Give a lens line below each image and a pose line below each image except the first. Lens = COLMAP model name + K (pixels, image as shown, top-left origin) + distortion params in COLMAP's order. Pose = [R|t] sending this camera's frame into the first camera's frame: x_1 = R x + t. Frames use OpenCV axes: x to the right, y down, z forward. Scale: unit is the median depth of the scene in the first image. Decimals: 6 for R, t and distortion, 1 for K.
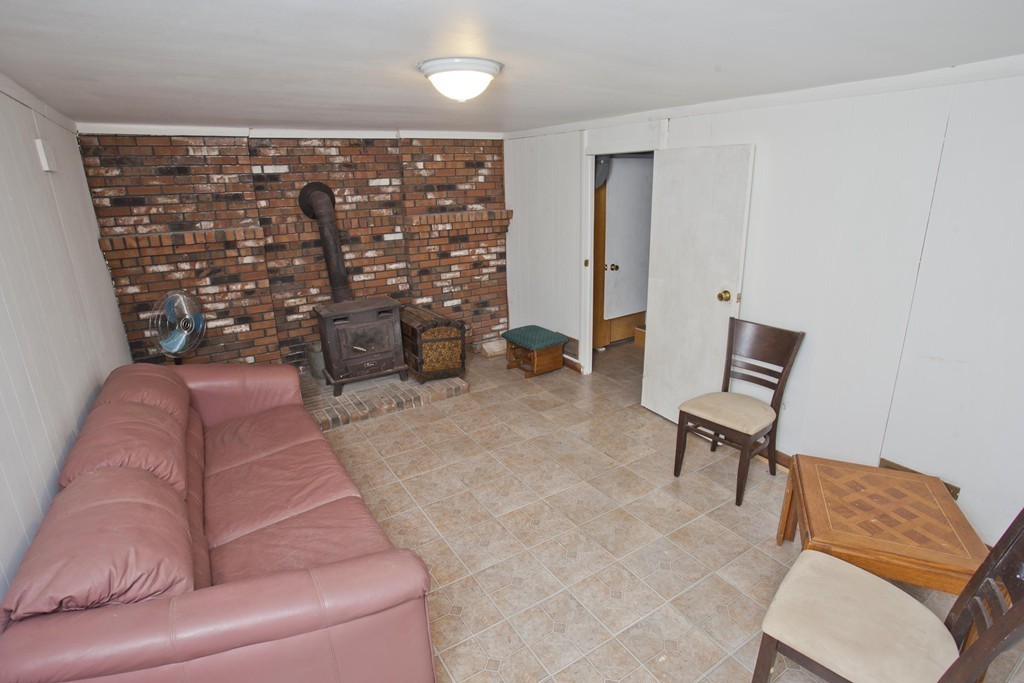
lens RADIAL K [[503.2, 0, 515.6], [0, 503.2, 334.2], [0, 0, 1]] dist [-0.086415, 0.040098]
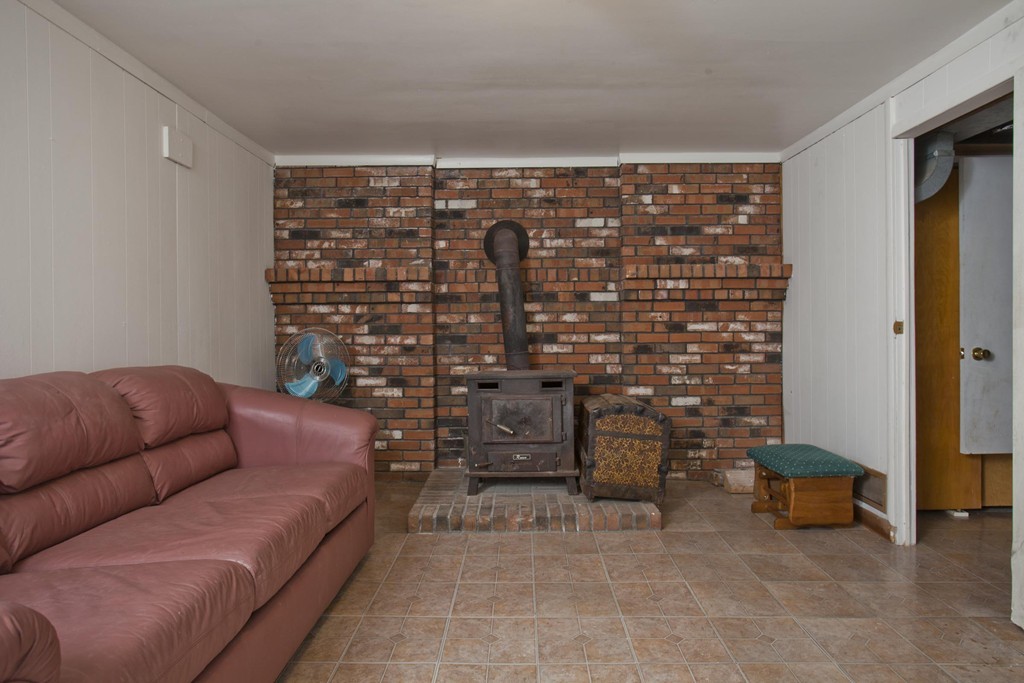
lens RADIAL K [[632.8, 0, 512.2], [0, 632.8, 329.9], [0, 0, 1]] dist [-0.070344, 0.057748]
pose [[0.839307, 0.024062, -0.543125, 0.151128], [-0.168228, 0.961483, -0.217371, 0.076538], [0.516975, 0.273810, 0.811027, 0.226404]]
